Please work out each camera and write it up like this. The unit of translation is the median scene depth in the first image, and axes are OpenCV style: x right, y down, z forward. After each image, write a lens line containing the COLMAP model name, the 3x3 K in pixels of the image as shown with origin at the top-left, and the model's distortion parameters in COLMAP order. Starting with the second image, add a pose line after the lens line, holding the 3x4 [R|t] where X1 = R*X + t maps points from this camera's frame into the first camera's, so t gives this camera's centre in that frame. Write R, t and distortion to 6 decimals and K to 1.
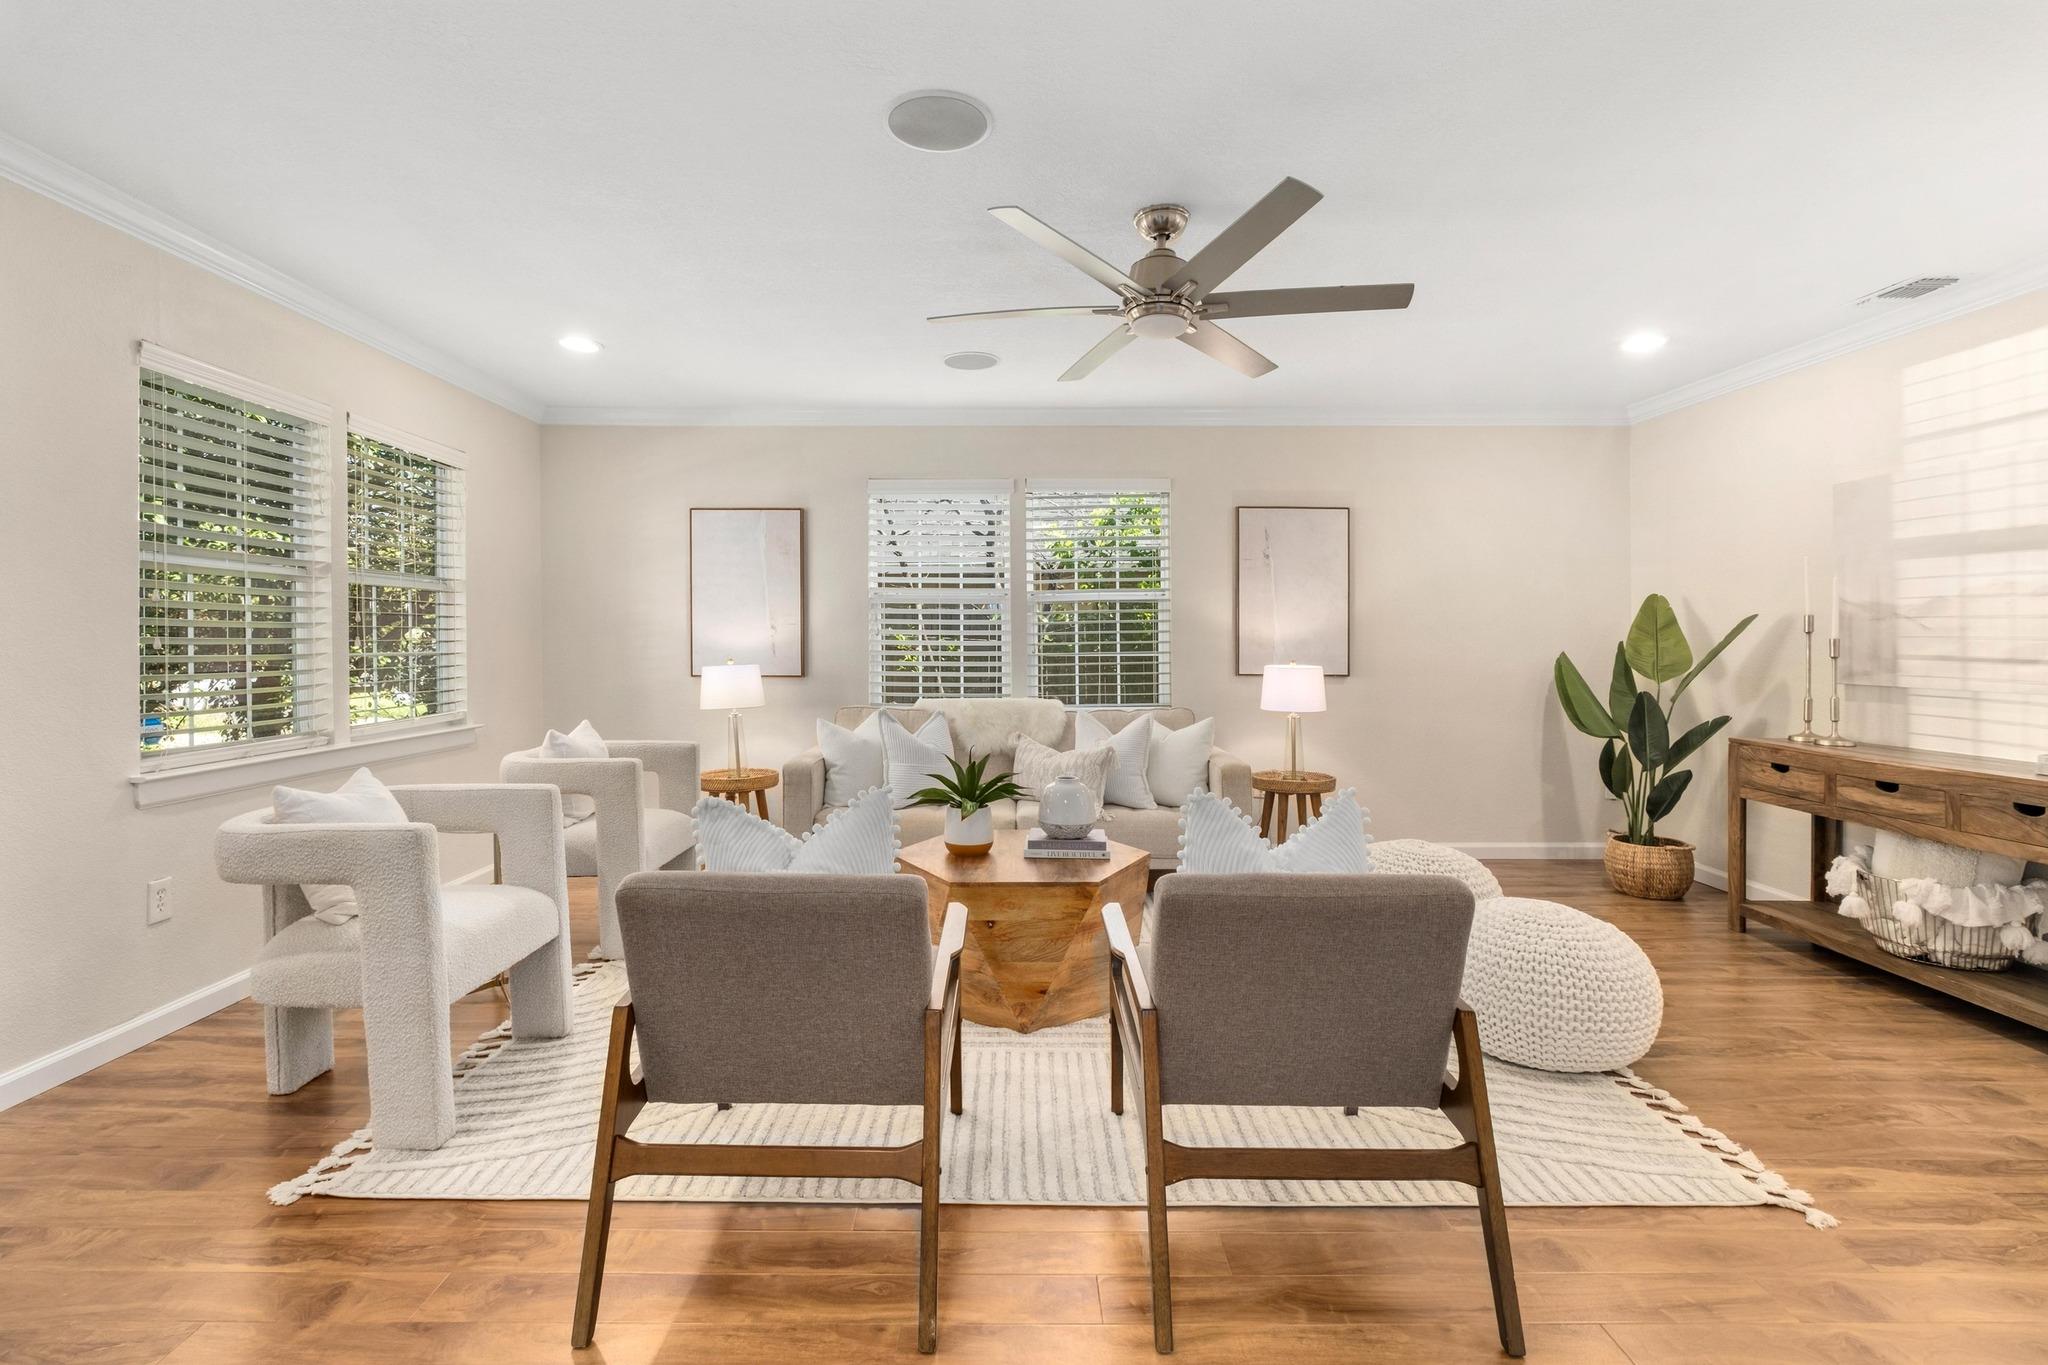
lens RADIAL K [[937.9, 0, 1020.7], [0, 937.9, 630.0], [0, 0, 1]] dist [0.000783, 0.000167]
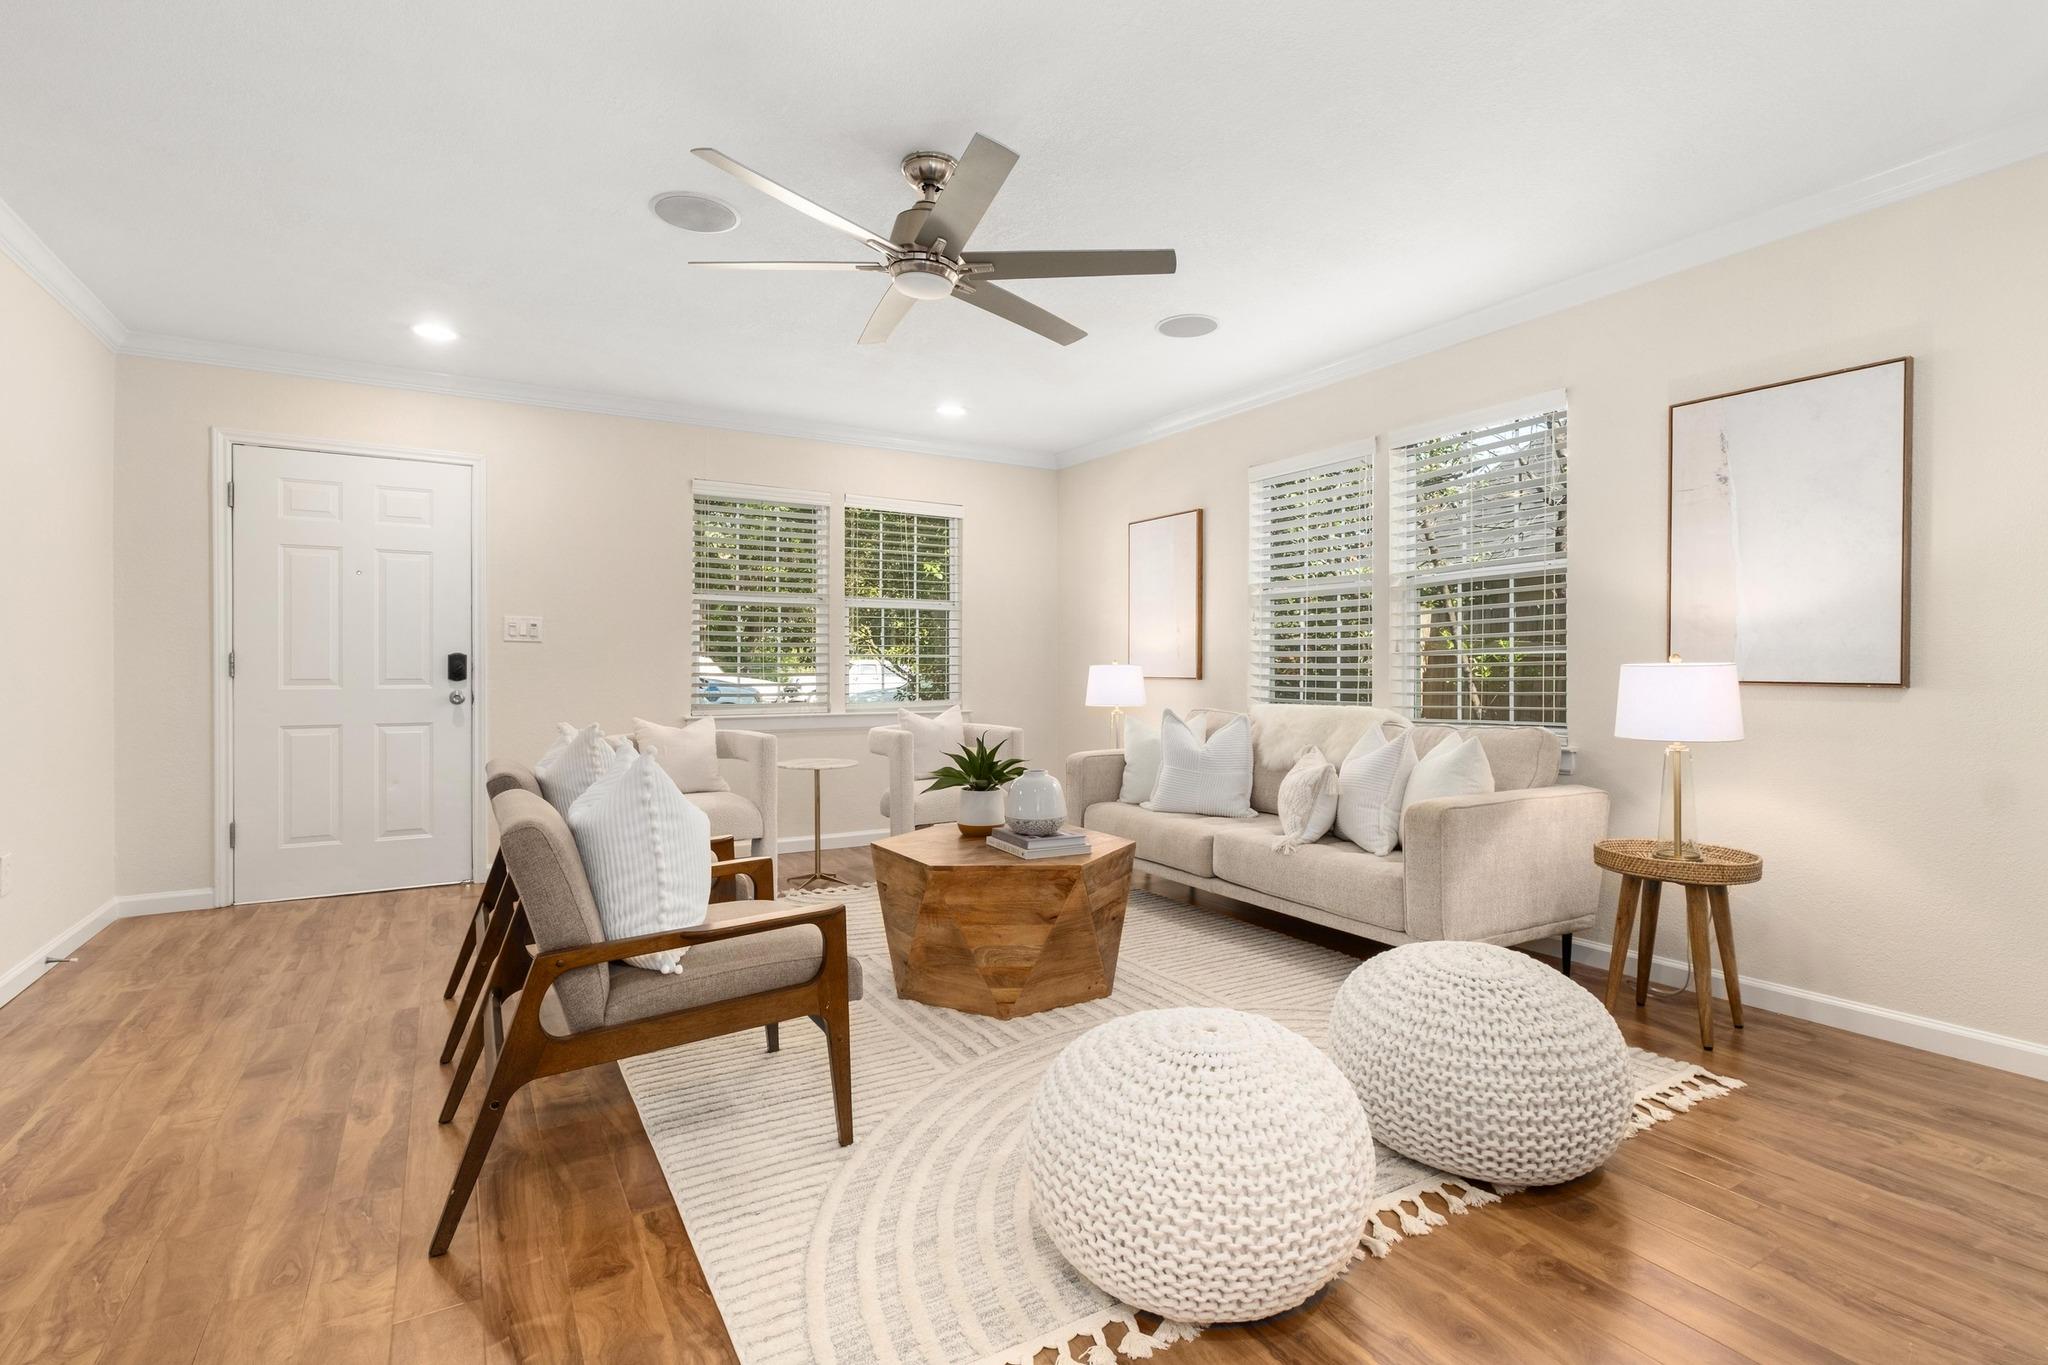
lens RADIAL K [[957.6, 0, 1024.0], [0, 957.6, 682.5], [0, 0, 1]] dist [0.000063, 0.000026]
pose [[0.510989, 0.013910, -0.859475, 0.553839], [0.007953, 0.999750, 0.020908, 0.031290], [0.859550, -0.017519, 0.510751, 0.323625]]
